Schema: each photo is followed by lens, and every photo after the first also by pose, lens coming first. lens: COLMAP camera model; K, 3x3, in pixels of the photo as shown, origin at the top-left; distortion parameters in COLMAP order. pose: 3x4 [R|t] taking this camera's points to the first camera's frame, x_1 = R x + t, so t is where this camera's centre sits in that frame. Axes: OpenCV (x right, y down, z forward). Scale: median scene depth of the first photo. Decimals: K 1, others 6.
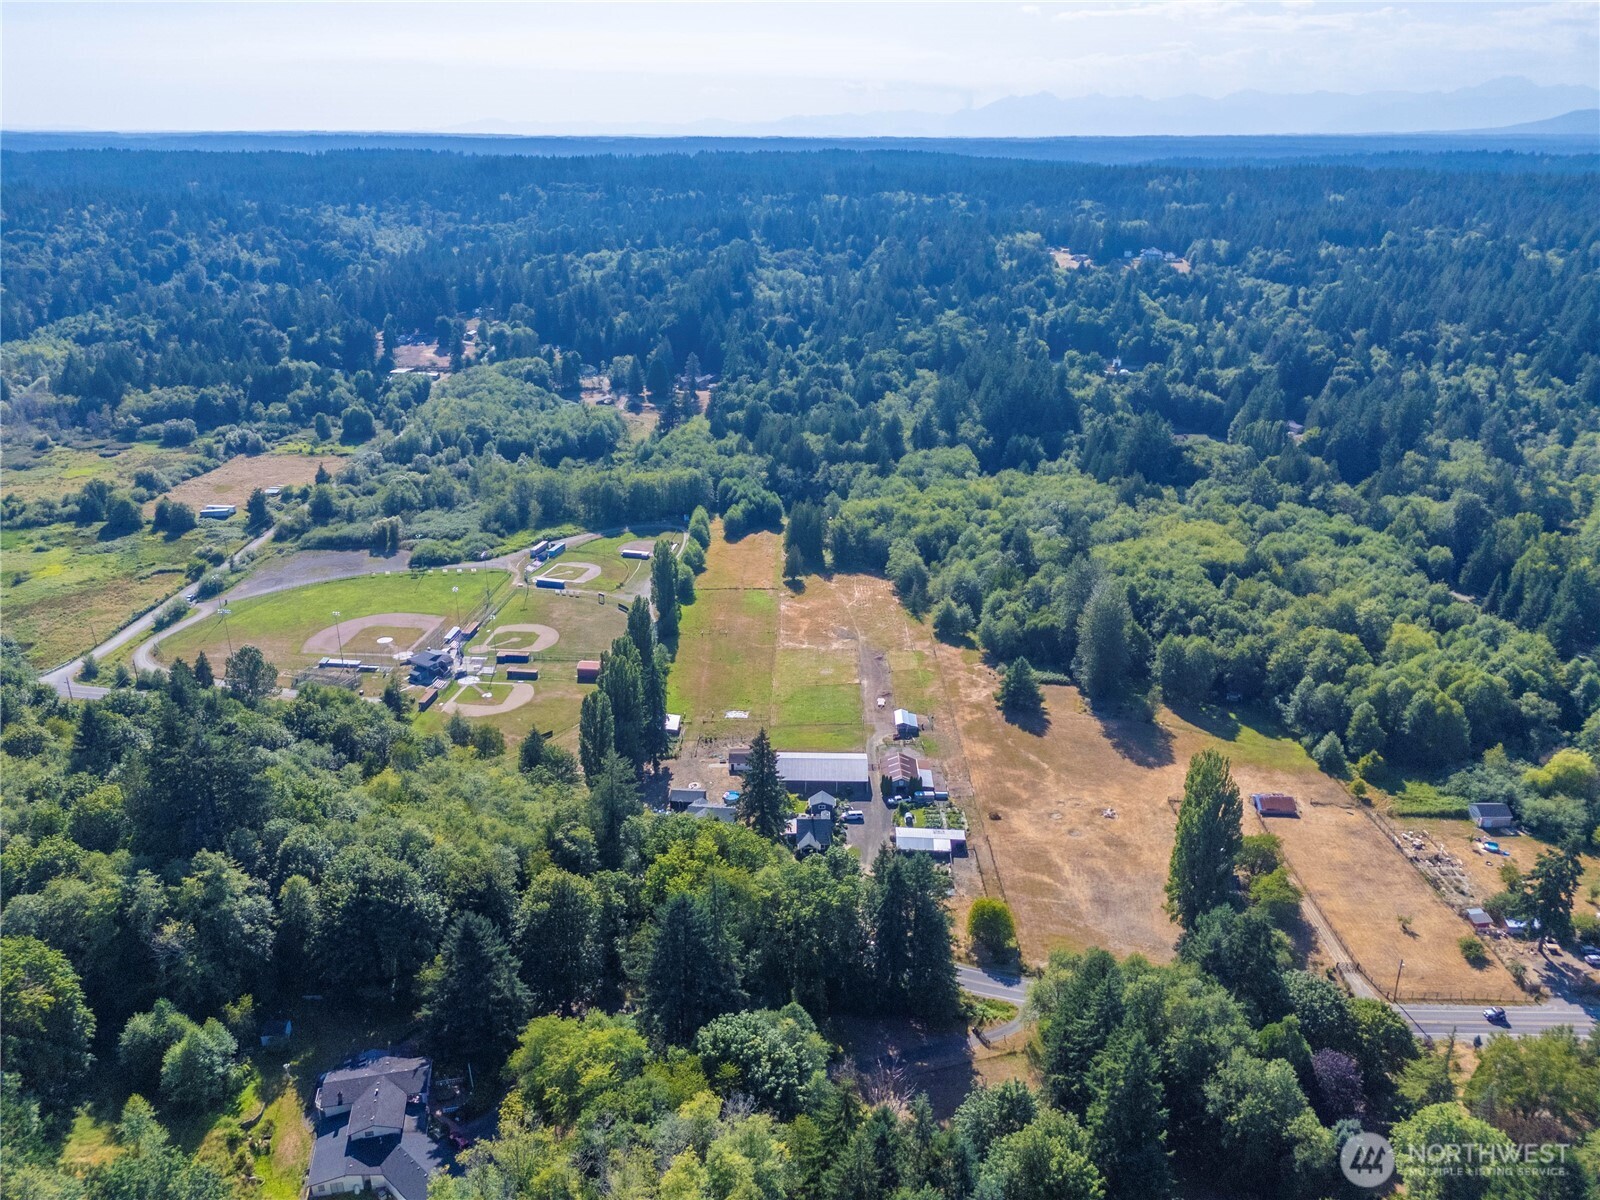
lens RADIAL K [[1175.7, 0, 800.0], [0, 1175.7, 600.0], [0, 0, 1]] dist [0.061883, -0.053463]
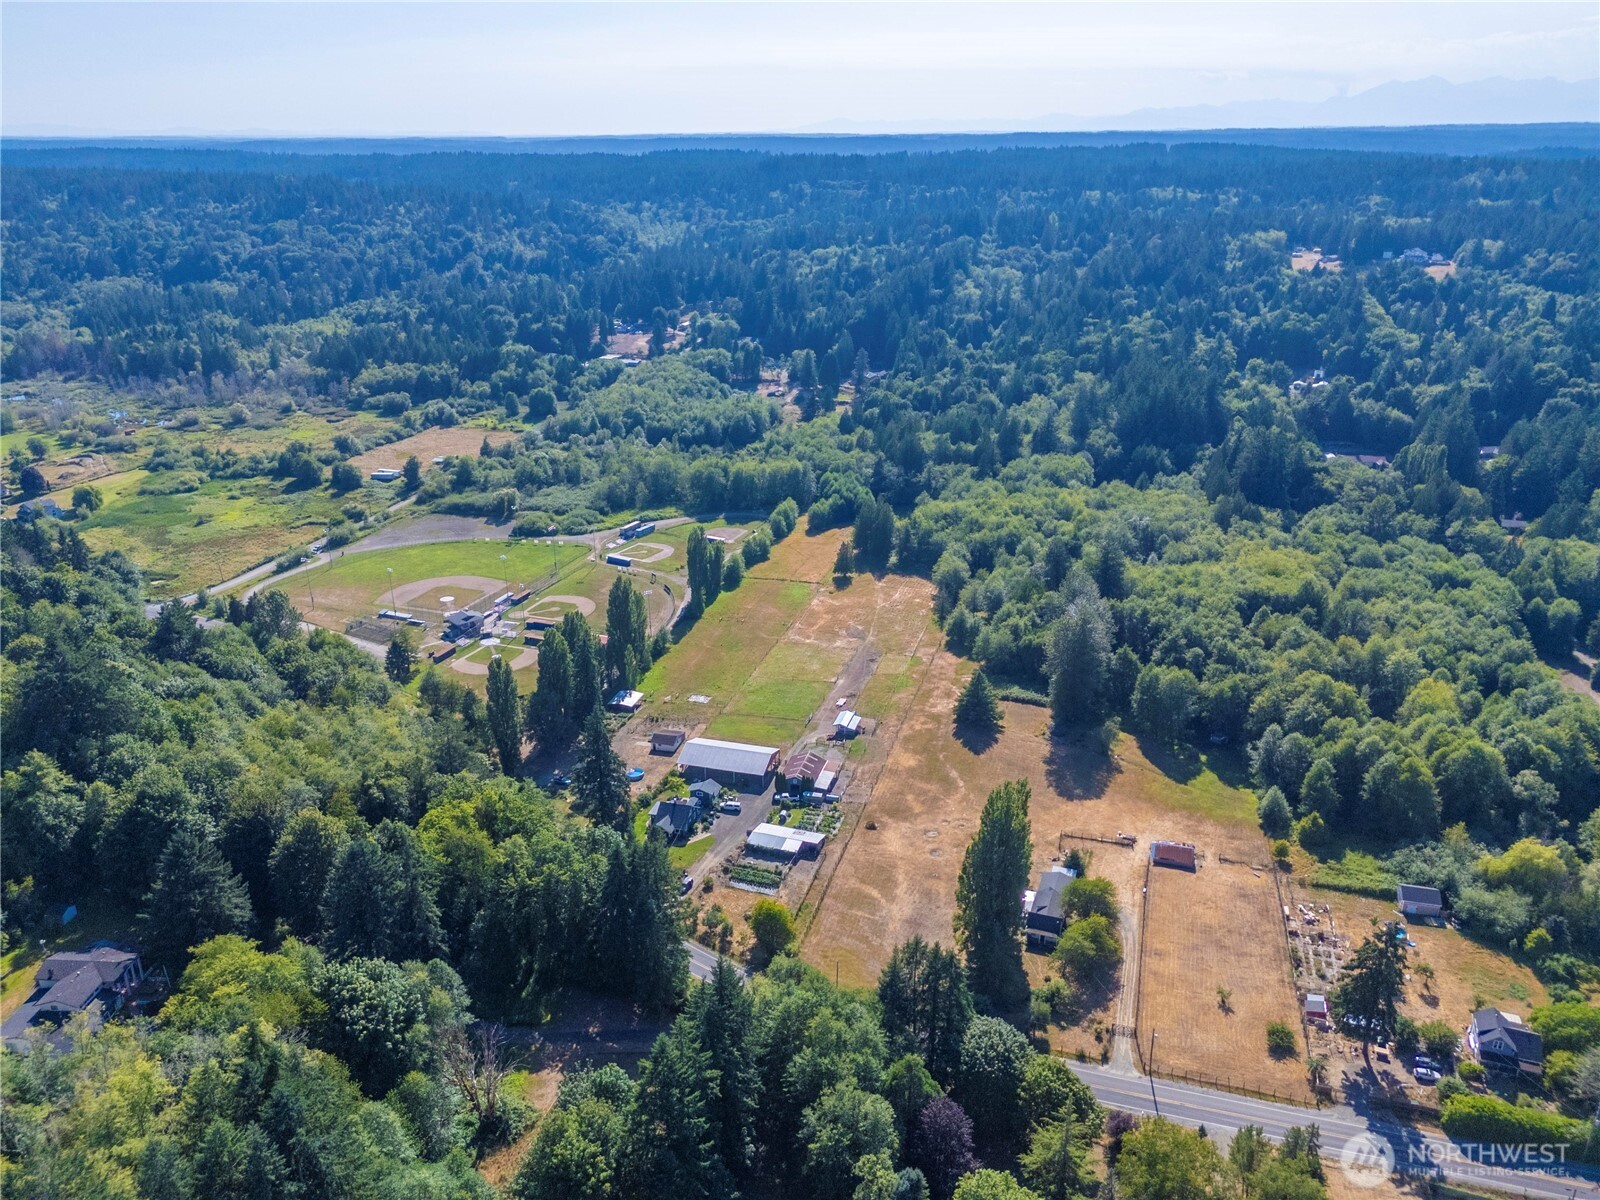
lens RADIAL K [[1175.7, 0, 800.0], [0, 1175.7, 600.0], [0, 0, 1]] dist [0.061883, -0.053463]
pose [[0.964228, 0.087623, -0.250173, 0.180751], [-0.087031, 0.996115, 0.013448, -0.006167], [0.250379, 0.008806, 0.968108, 0.019399]]
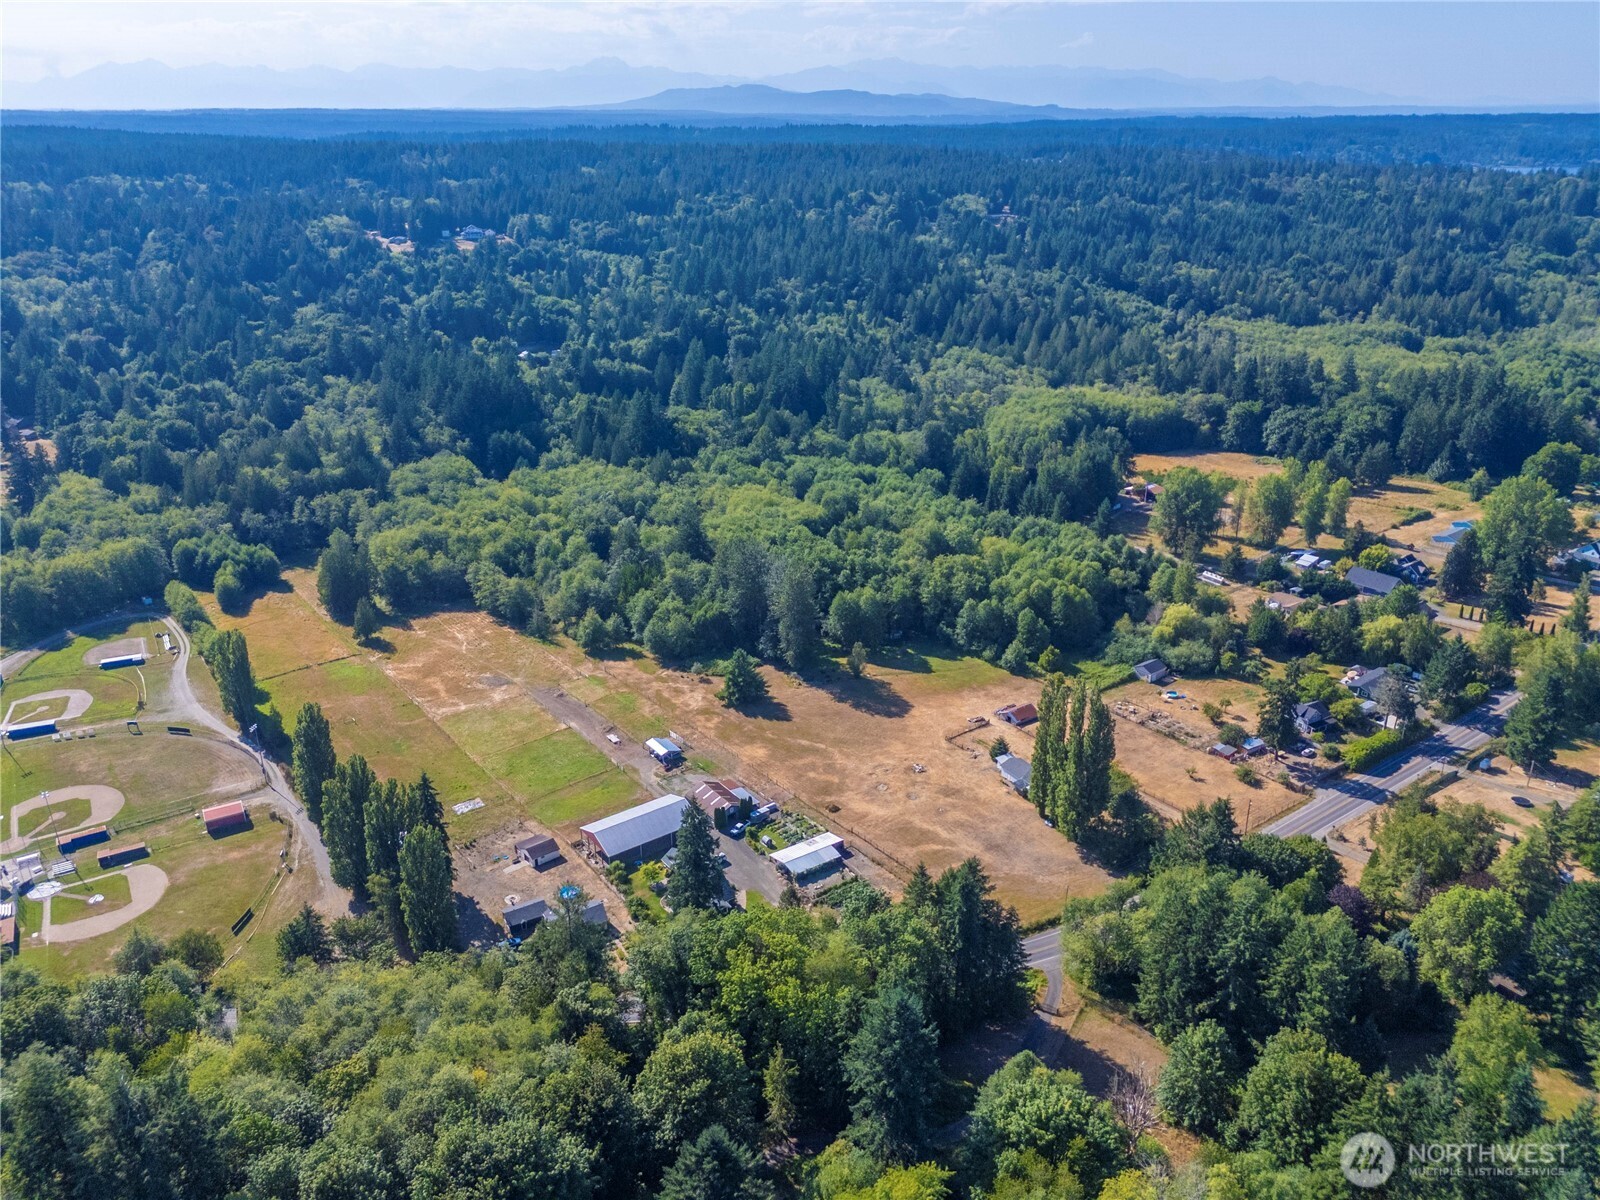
lens RADIAL K [[1175.7, 0, 800.0], [0, 1175.7, 600.0], [0, 0, 1]] dist [0.061883, -0.053463]
pose [[0.795910, -0.237898, 0.556715, -0.195458], [0.227315, 0.969709, 0.089399, -0.043157], [-0.561119, 0.055396, 0.825879, 0.103808]]
